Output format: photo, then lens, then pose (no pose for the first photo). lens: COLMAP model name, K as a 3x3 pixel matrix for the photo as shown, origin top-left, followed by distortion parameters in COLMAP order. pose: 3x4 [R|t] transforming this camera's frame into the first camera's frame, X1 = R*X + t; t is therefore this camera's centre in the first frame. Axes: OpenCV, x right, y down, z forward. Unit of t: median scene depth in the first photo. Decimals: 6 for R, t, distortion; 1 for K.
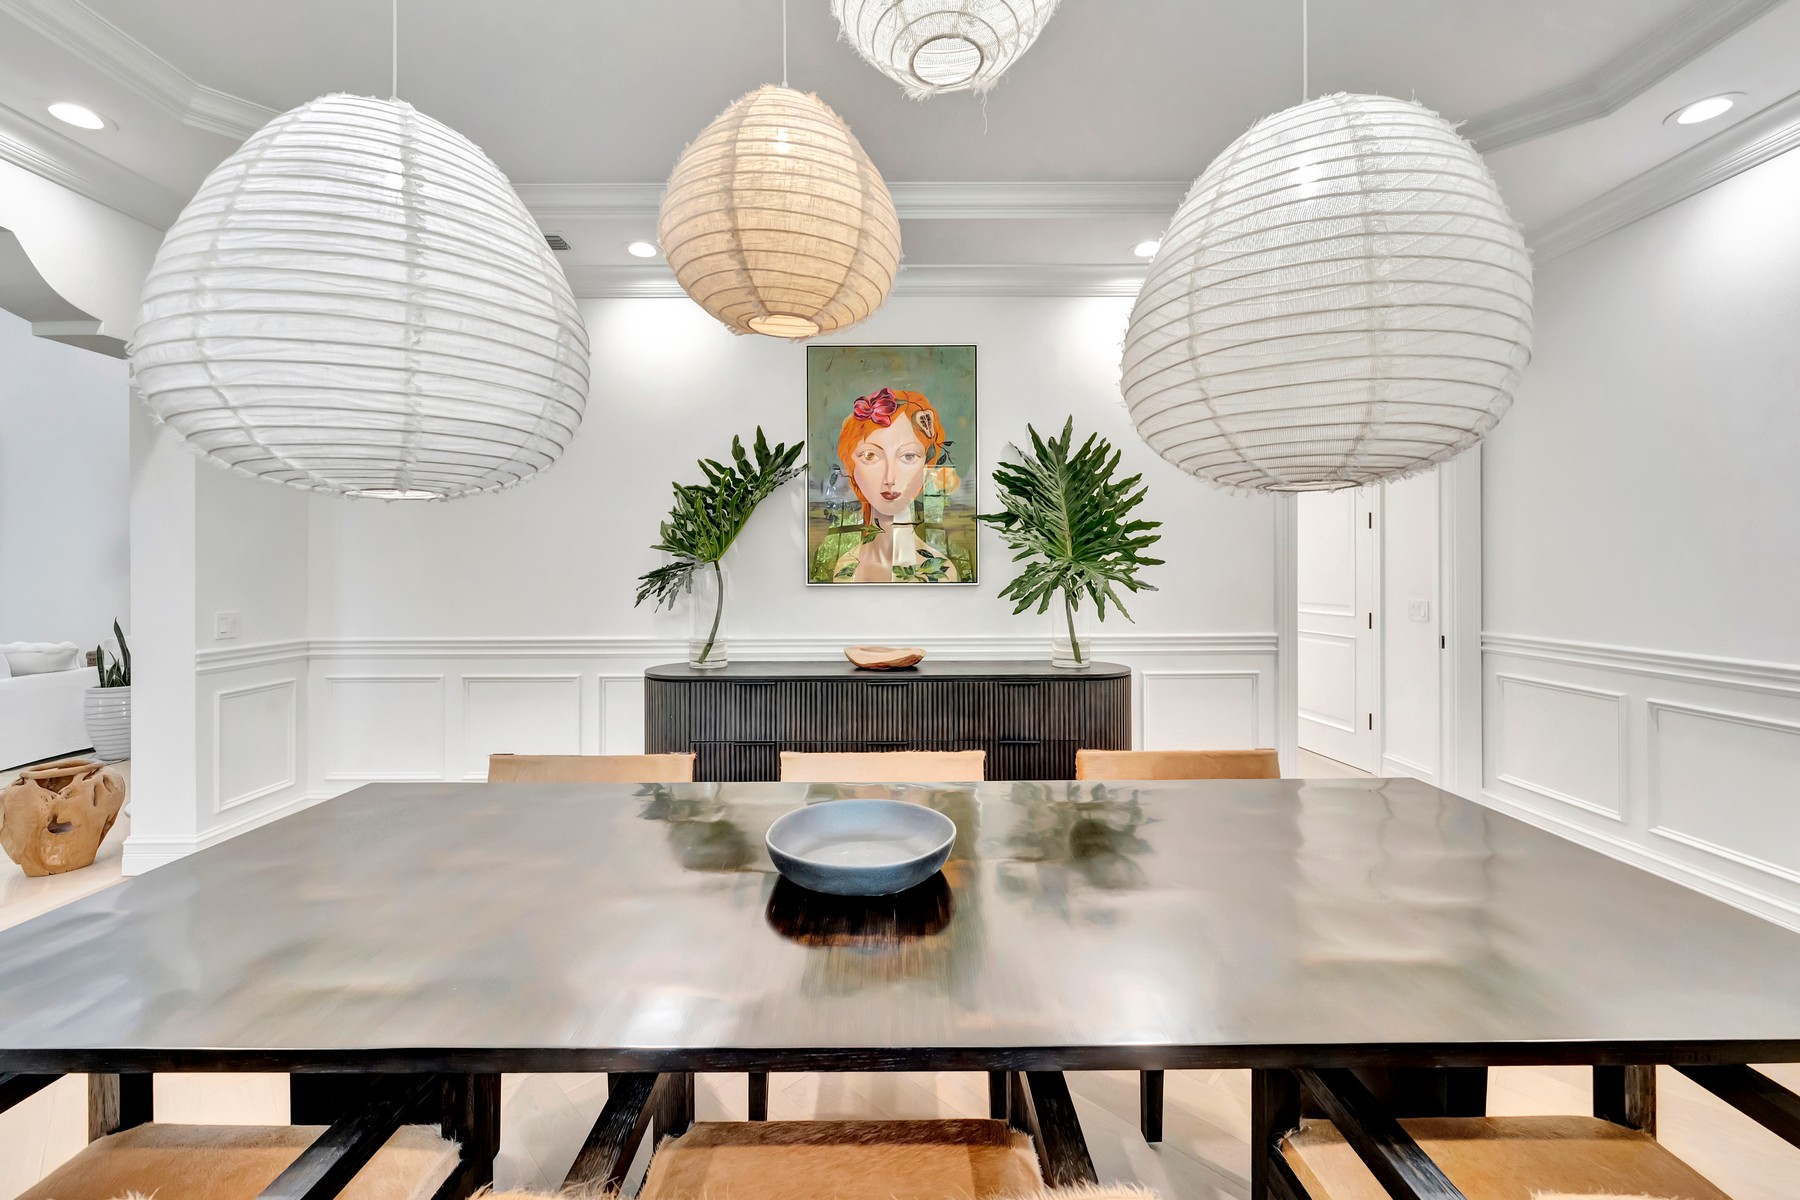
lens RADIAL K [[673.4, 0, 900.0], [0, 673.4, 600.0], [0, 0, 1]] dist [-0.000019, -0.000009]
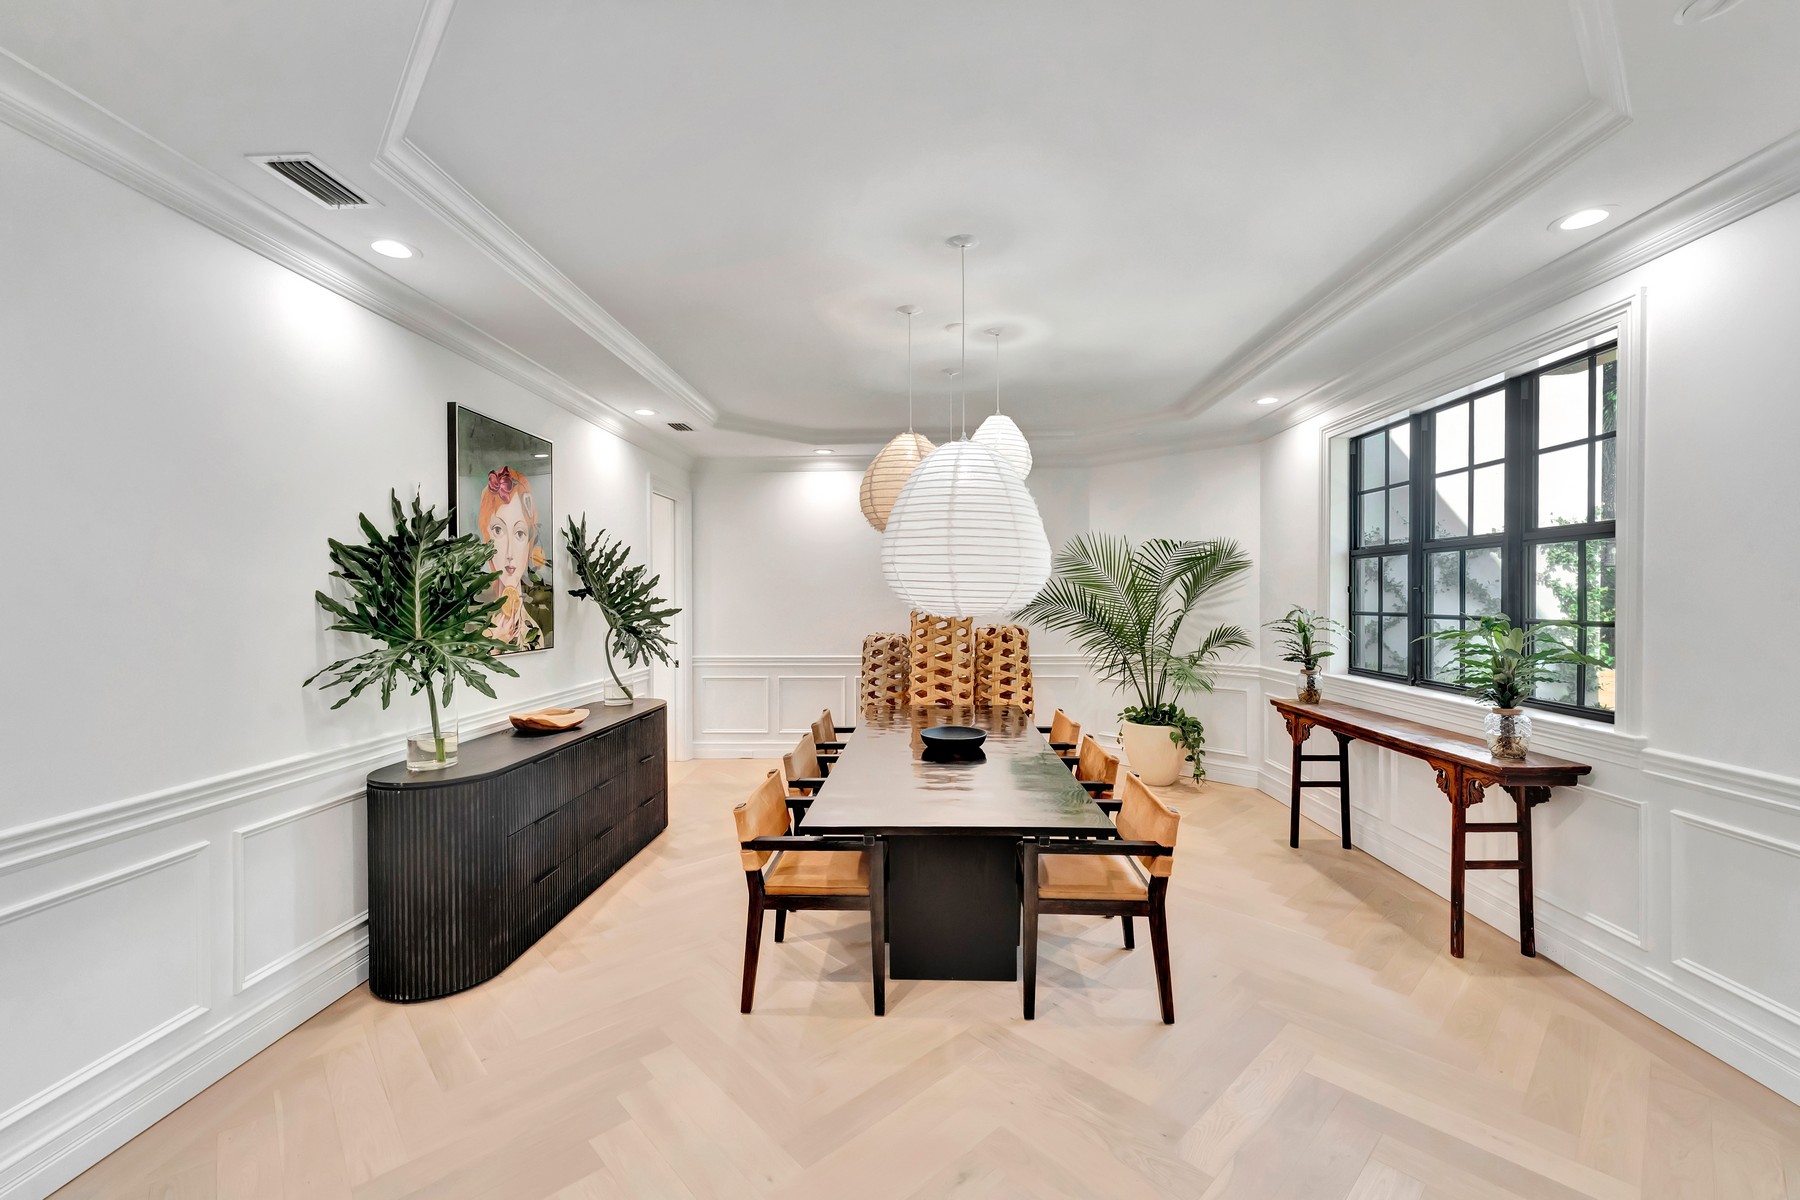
lens RADIAL K [[673.4, 0, 900.0], [0, 673.4, 600.0], [0, 0, 1]] dist [-0.000019, -0.000009]
pose [[0.077346, 0.000510, 0.997004, -1.009567], [0.046956, 0.998888, -0.004153, -0.075969], [-0.995898, 0.047136, 0.077236, 0.327523]]
